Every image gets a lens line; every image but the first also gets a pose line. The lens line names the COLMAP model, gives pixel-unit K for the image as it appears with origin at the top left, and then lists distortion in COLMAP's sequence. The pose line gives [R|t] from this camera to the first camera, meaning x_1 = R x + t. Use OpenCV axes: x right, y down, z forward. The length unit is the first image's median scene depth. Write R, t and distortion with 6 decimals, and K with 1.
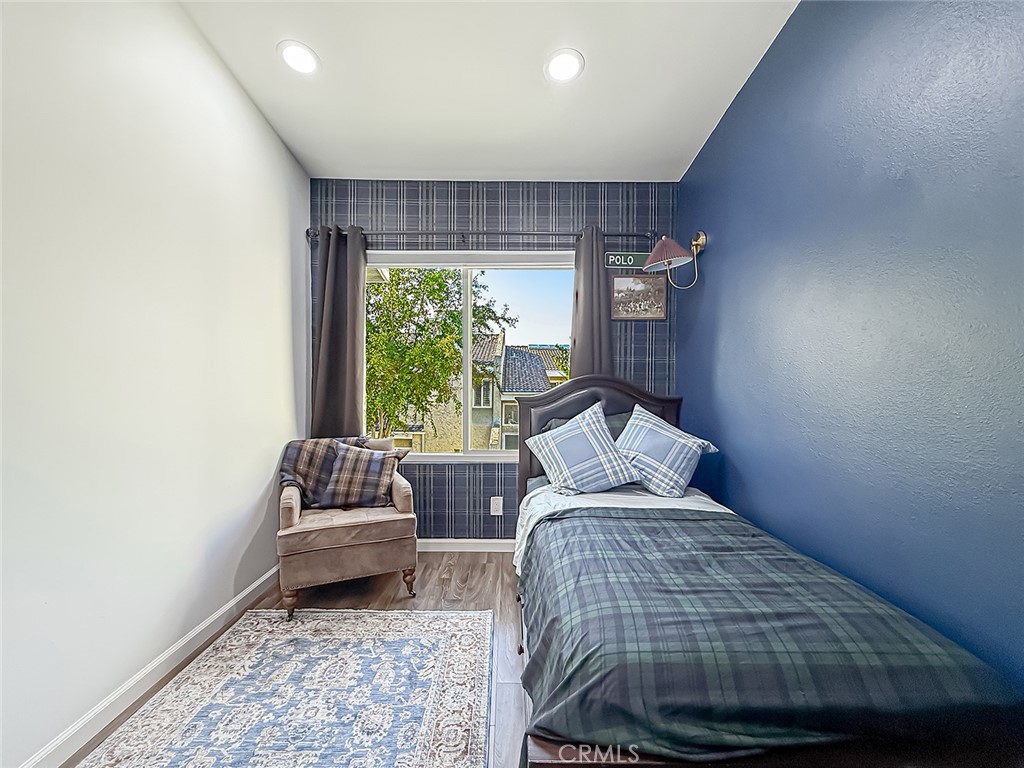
lens RADIAL K [[409.0, 0, 511.3], [0, 409.0, 401.5], [0, 0, 1]] dist [-0.000139, -0.000050]
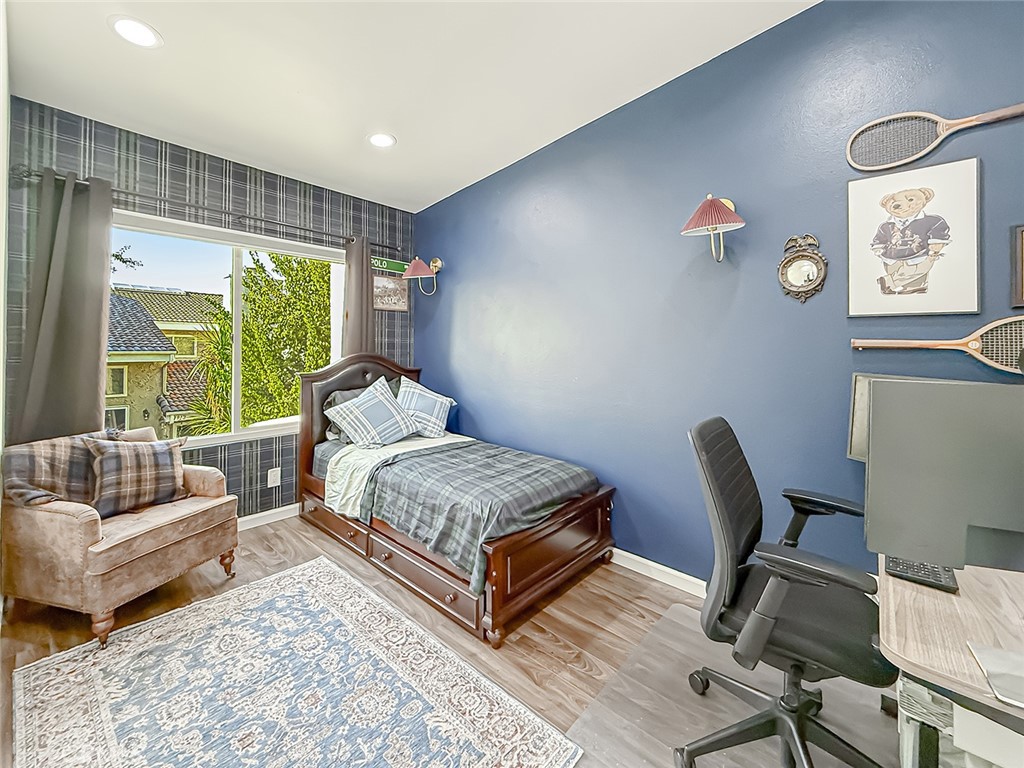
lens RADIAL K [[431.1, 0, 500.0], [0, 431.1, 340.1], [0, 0, 1]] dist [-0.000479, 0.000026]
pose [[0.672809, 0.008505, 0.739767, -0.573137], [0.015000, 0.999572, -0.025134, -0.076018], [-0.739664, 0.028007, 0.672394, -0.230472]]
